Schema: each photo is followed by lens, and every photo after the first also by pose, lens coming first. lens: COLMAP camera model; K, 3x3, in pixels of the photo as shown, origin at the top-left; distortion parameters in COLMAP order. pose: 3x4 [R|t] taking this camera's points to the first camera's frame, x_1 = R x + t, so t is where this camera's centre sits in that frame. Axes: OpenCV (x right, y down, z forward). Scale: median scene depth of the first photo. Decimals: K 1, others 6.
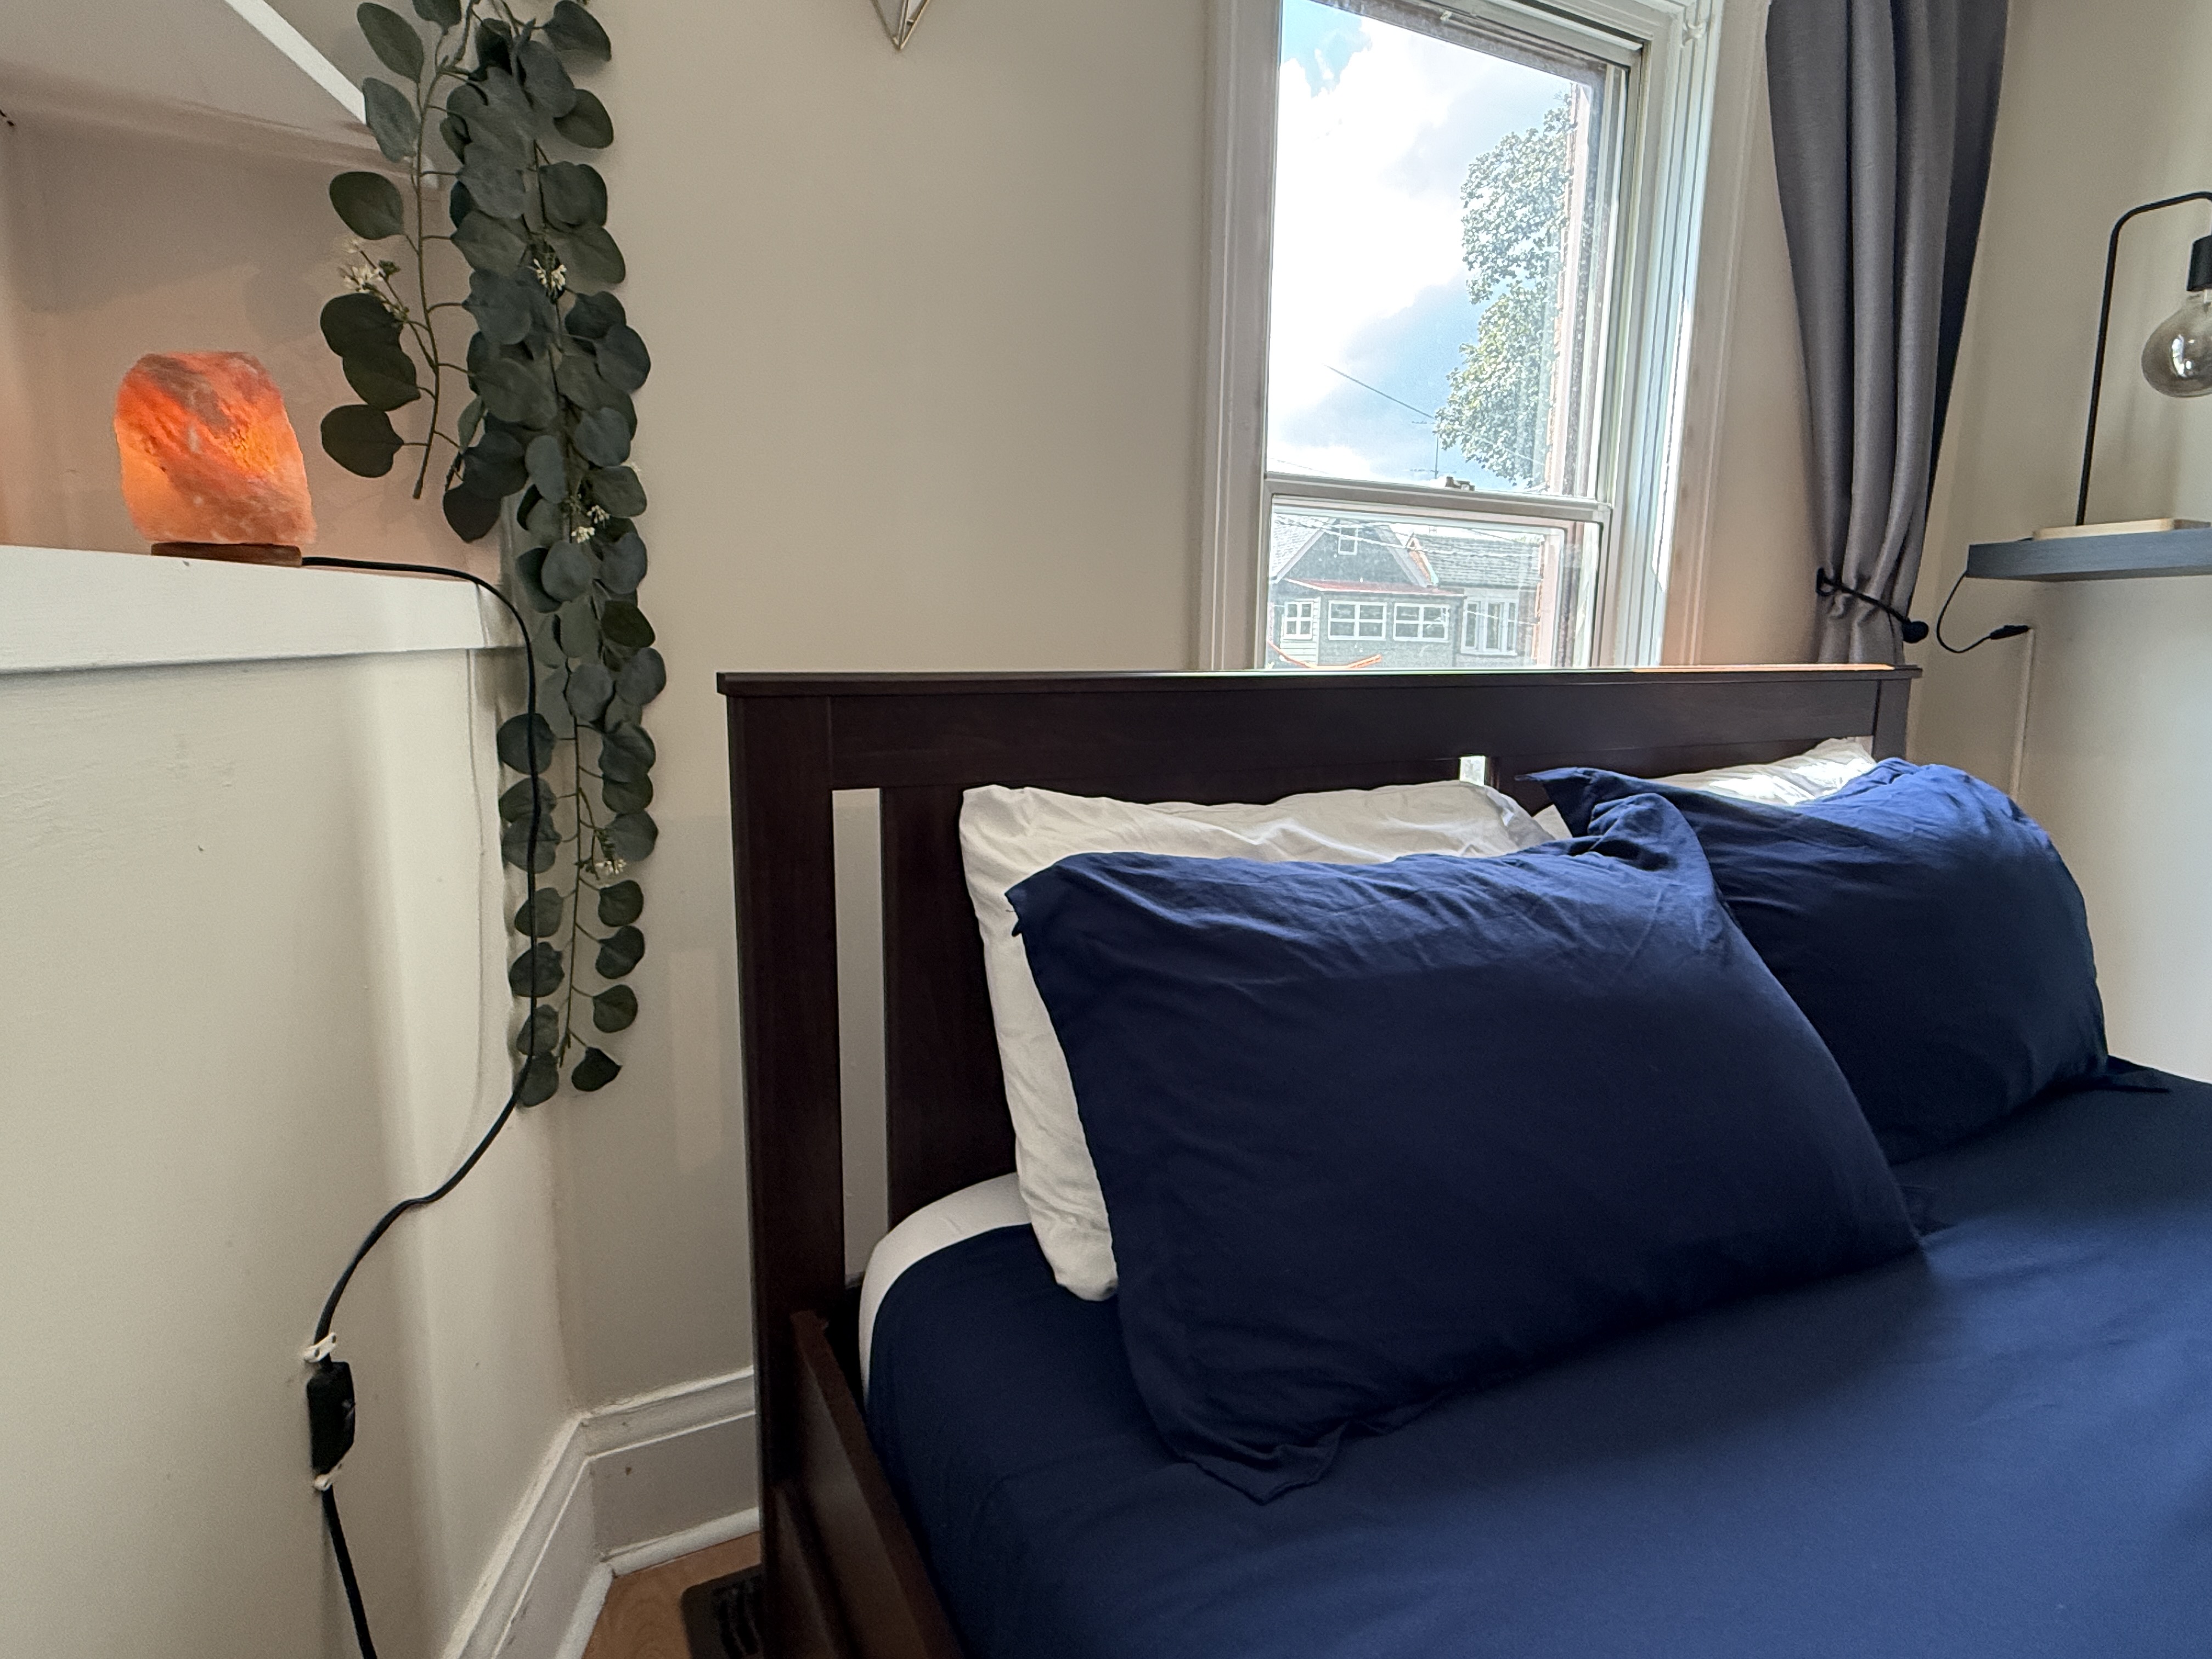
lens RADIAL K [[1154.8, 0, 1109.8], [0, 1154.8, 853.8], [0, 0, 1]] dist [0.004016, 0.000039]
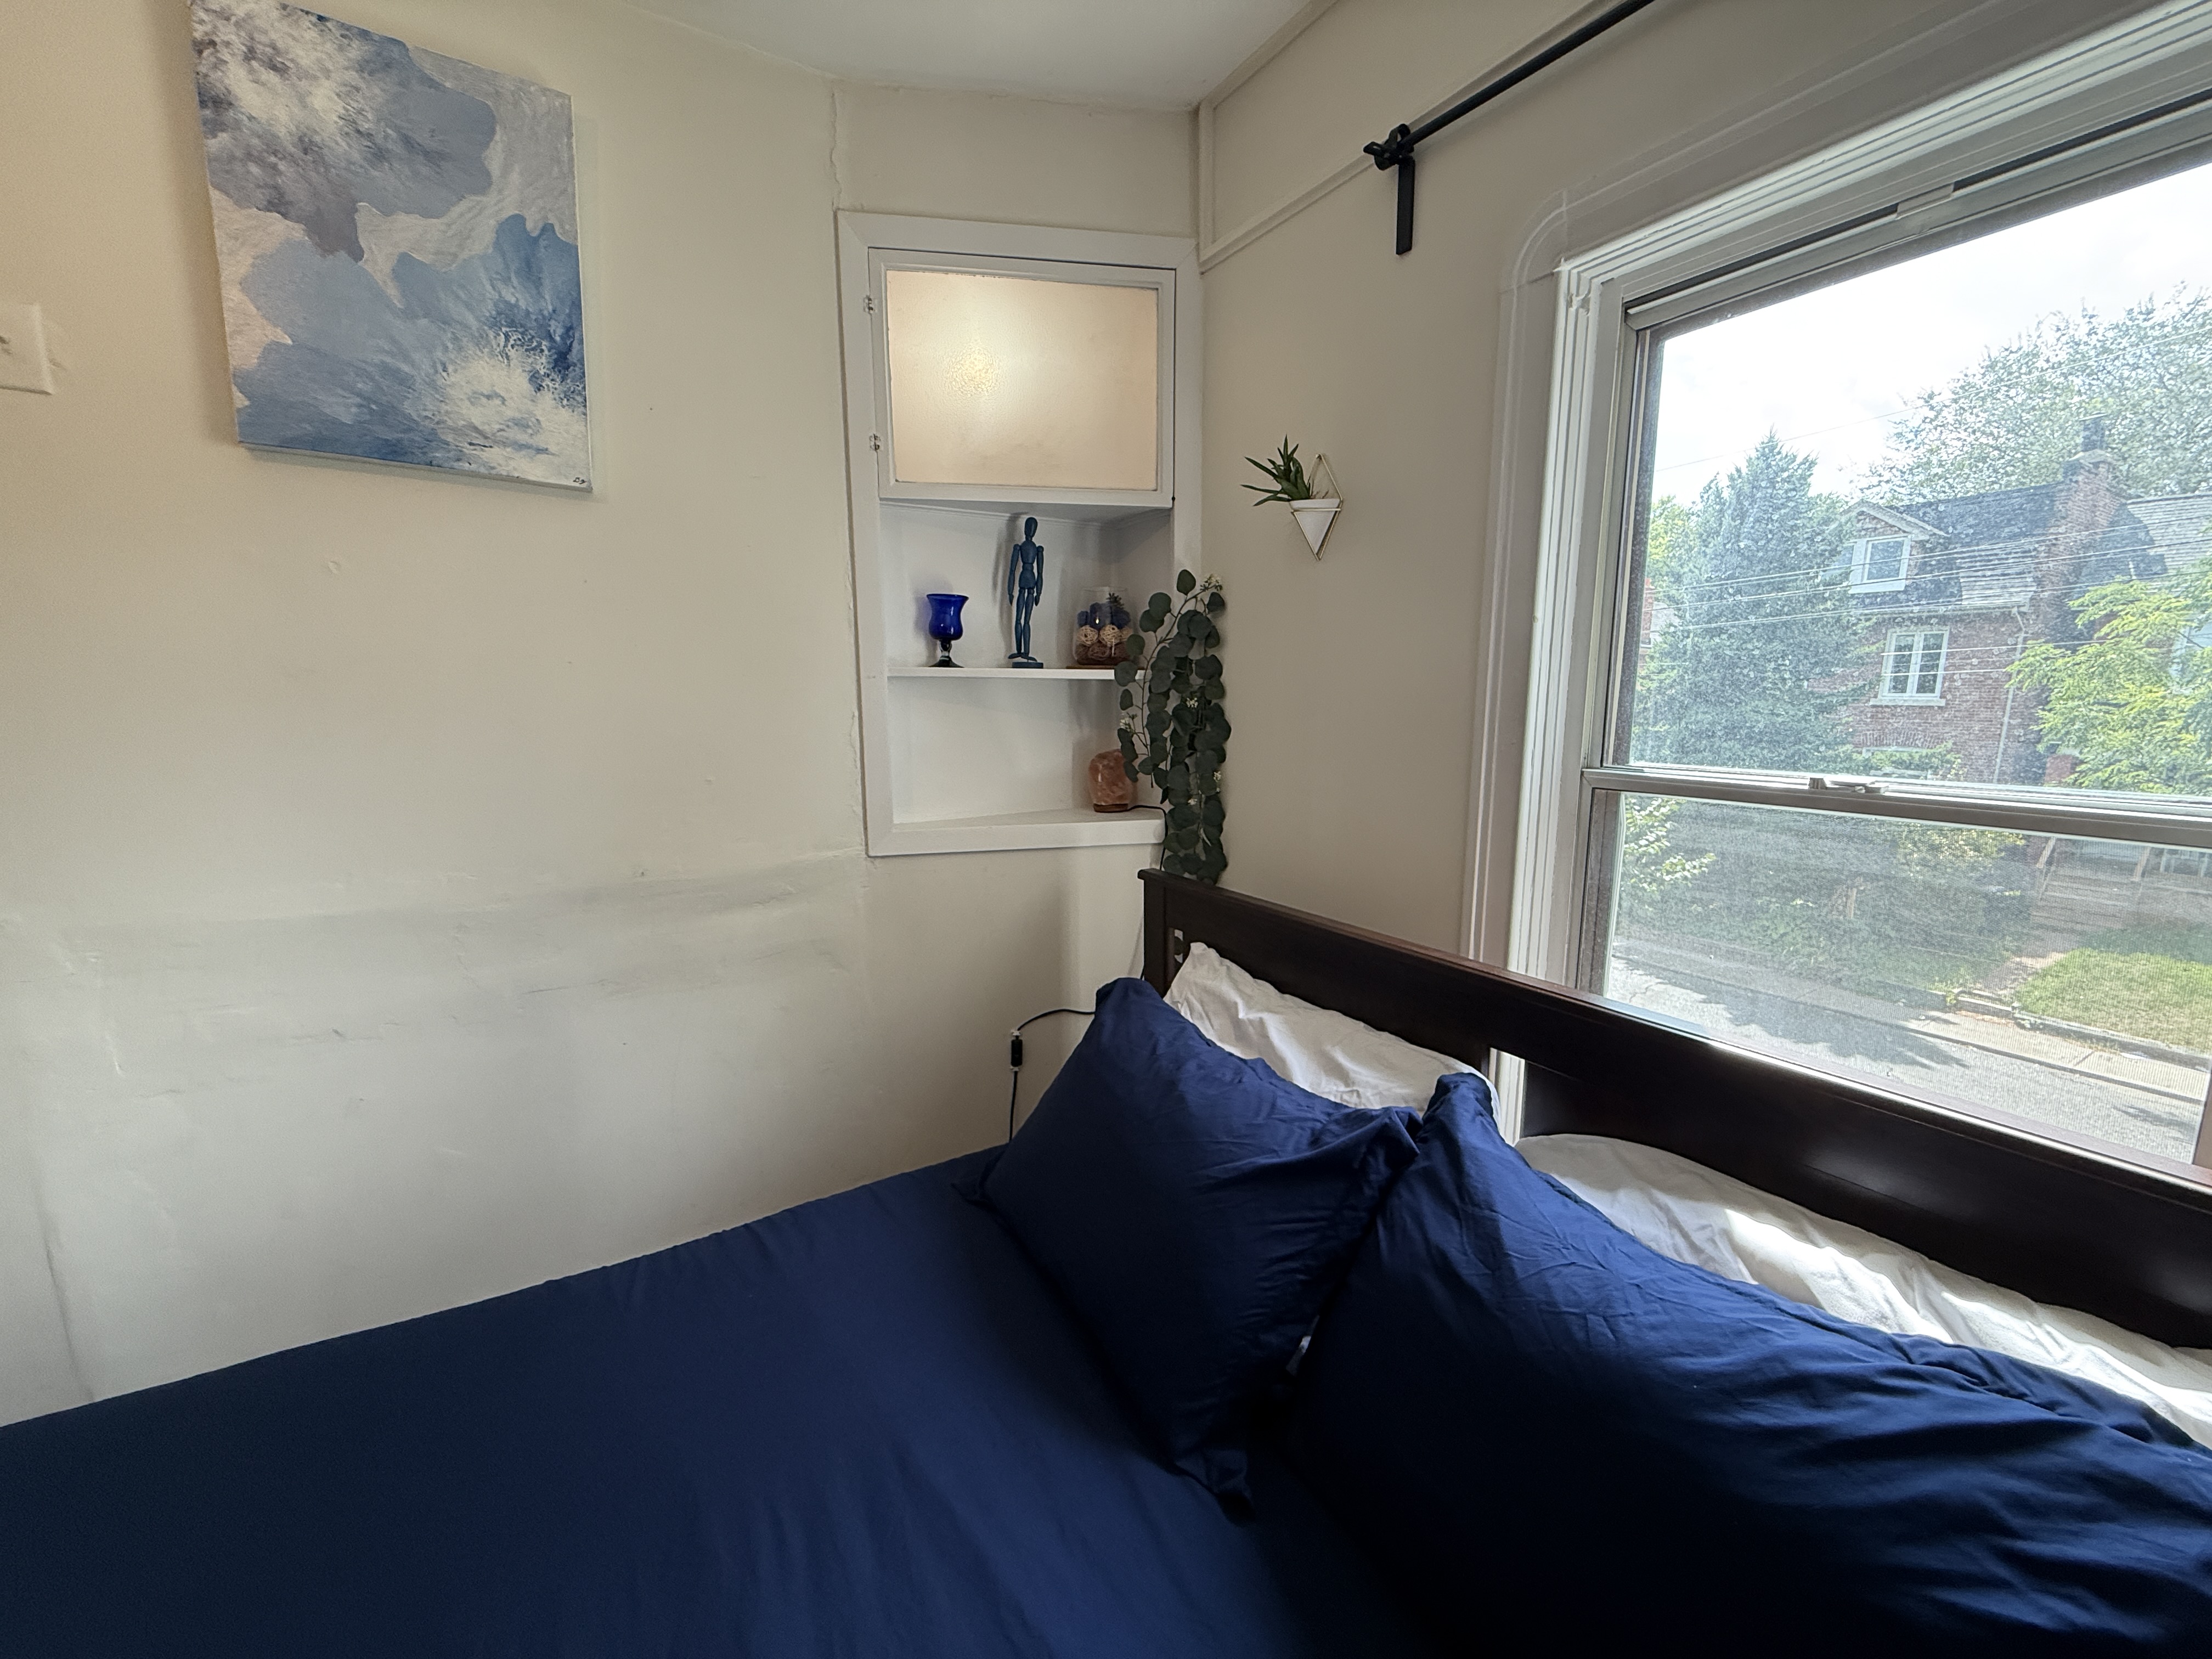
lens RADIAL K [[879.3, 0, 1105.6], [0, 879.3, 825.7], [0, 0, 1]] dist [-0.001002, 0.000250]
pose [[0.081323, 0.139303, -0.986905, 1.409579], [-0.180867, 0.975807, 0.122832, -0.426261], [0.980140, 0.168509, 0.104551, 0.629033]]
